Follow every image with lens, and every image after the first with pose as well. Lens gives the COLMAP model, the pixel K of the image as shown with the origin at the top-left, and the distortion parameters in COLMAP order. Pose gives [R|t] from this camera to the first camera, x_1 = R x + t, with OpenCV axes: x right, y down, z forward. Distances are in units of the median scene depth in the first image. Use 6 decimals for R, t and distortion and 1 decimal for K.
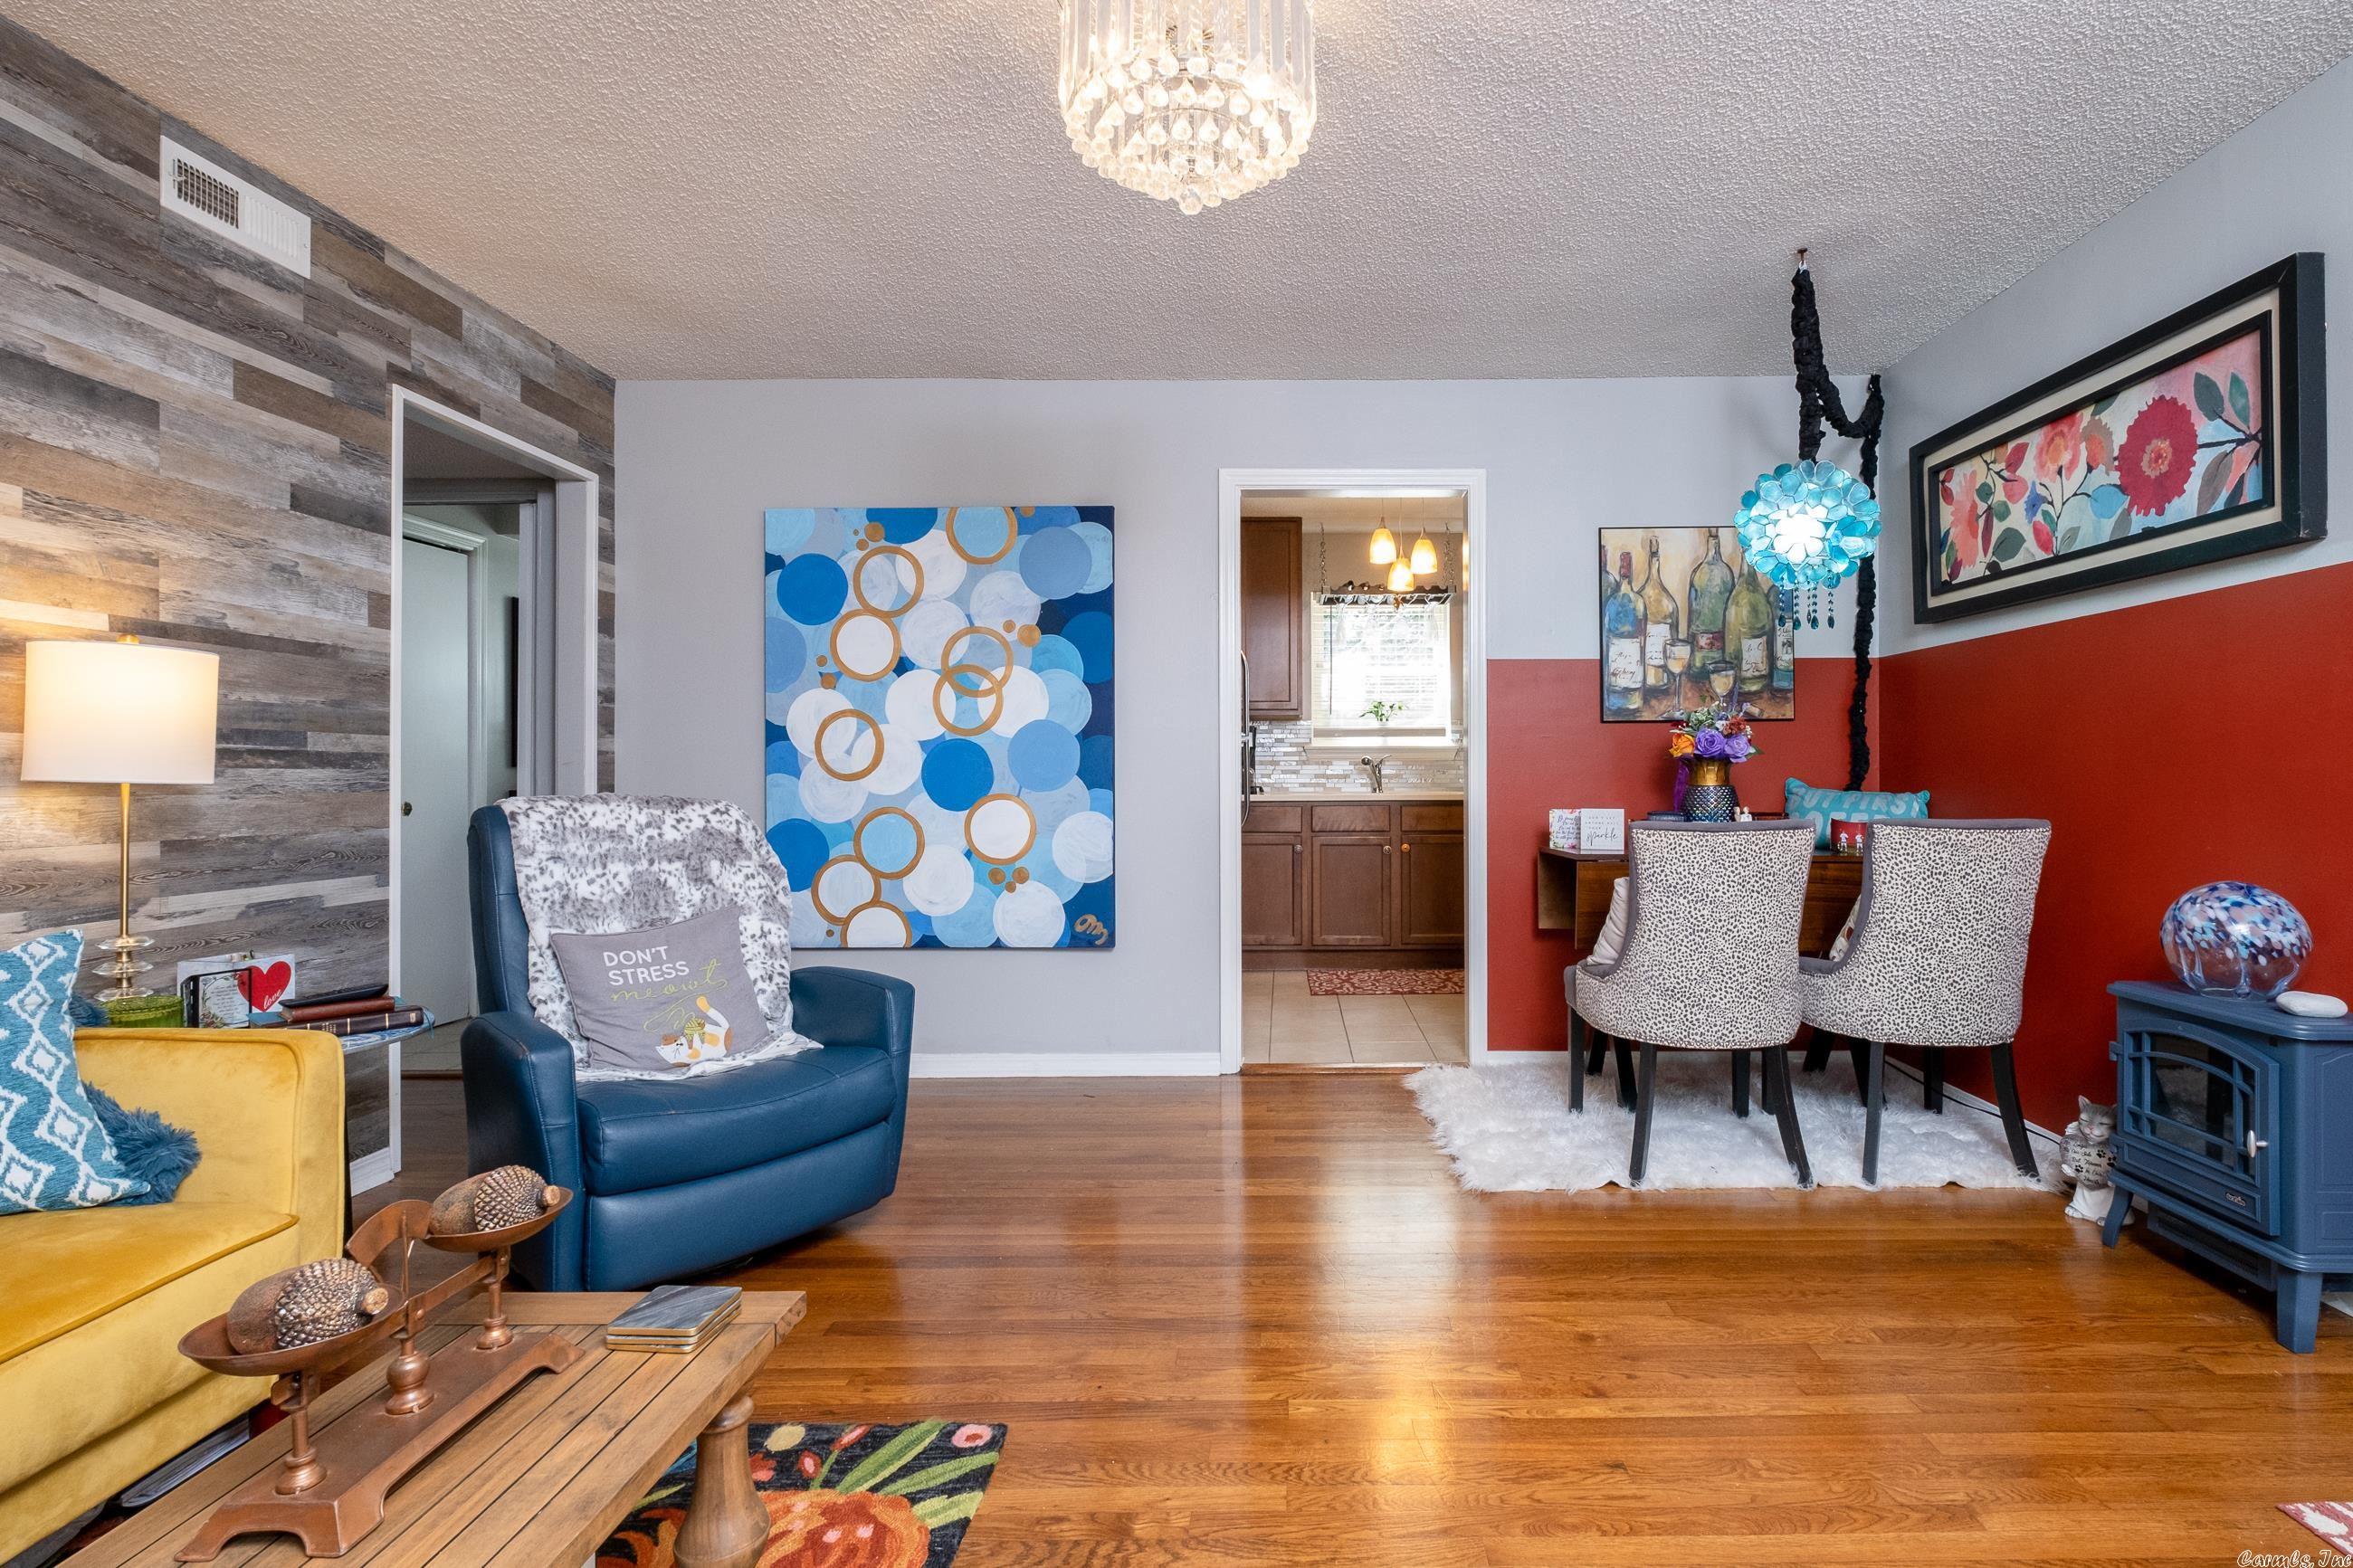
lens RADIAL K [[1123.7, 0, 1315.0], [0, 1123.7, 778.7], [0, 0, 1]] dist [-0.000427, -0.000405]
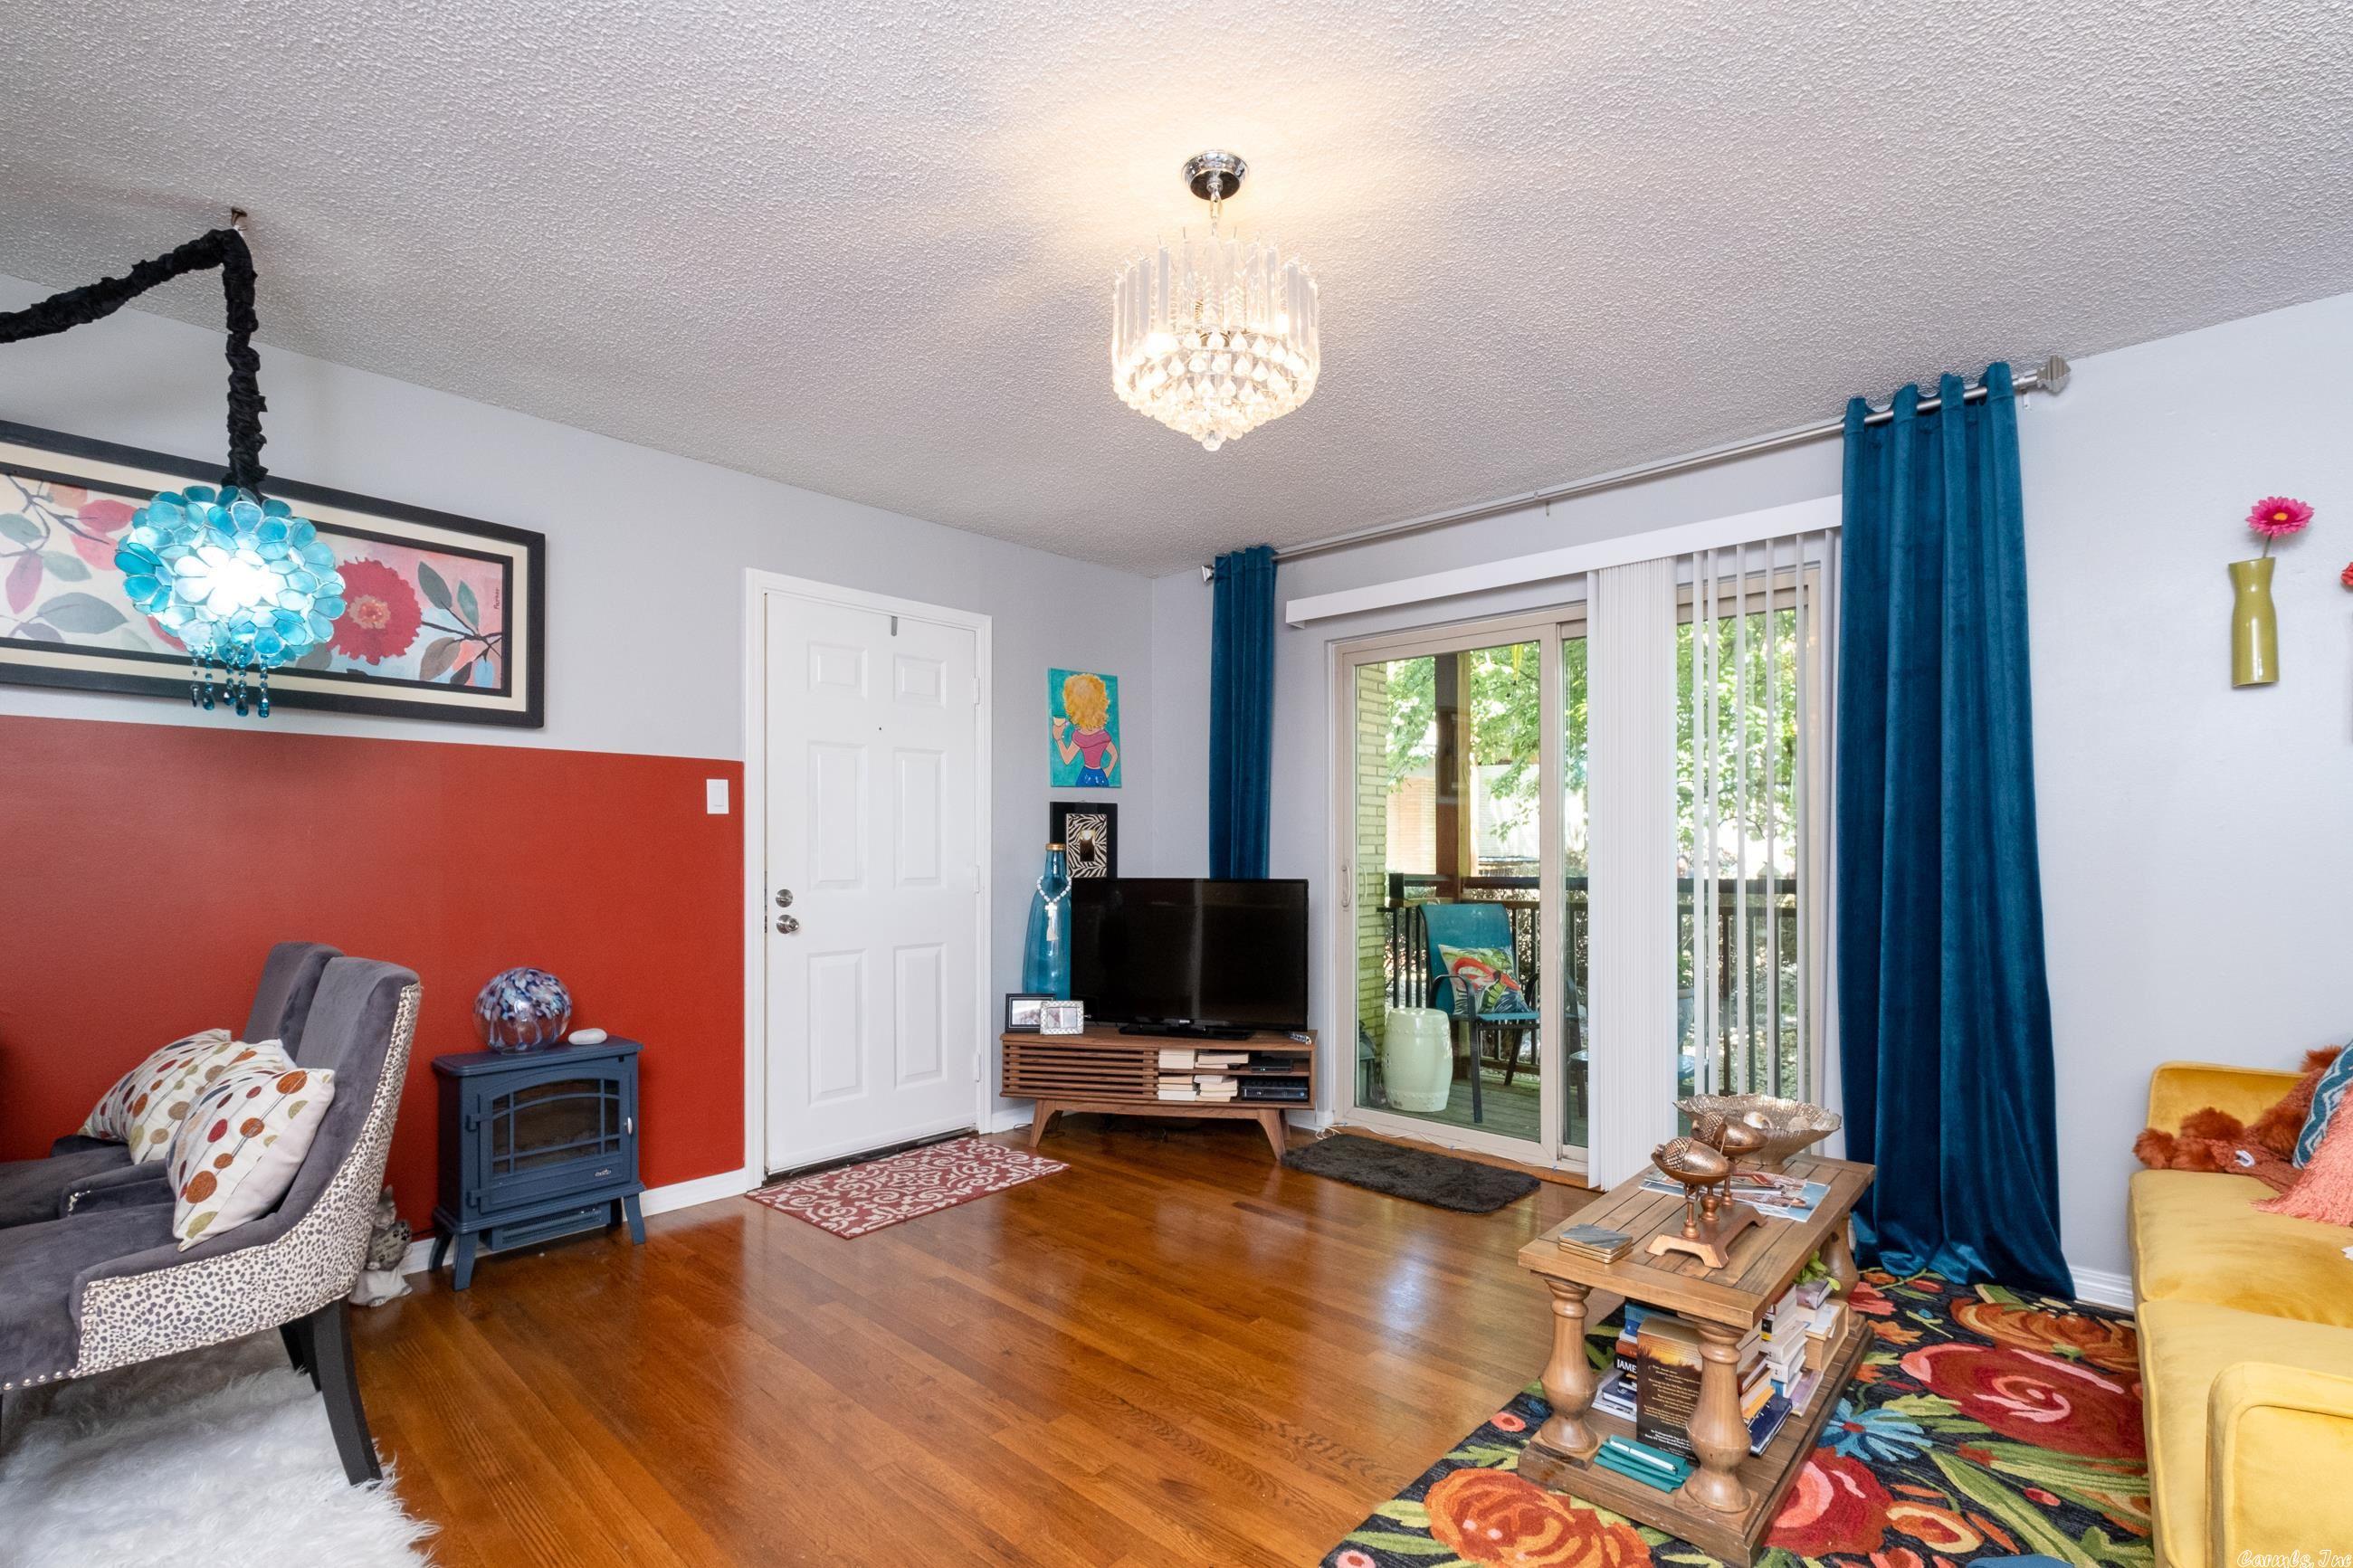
lens RADIAL K [[1064.5, 0, 1168.0], [0, 1064.5, 853.0], [0, 0, 1]] dist [-0.002736, -0.000642]
pose [[-0.718805, 0.000382, 0.695212, -0.523745], [0.001702, 0.999998, 0.001210, -0.040153], [-0.695210, 0.002053, -0.718804, 1.111172]]
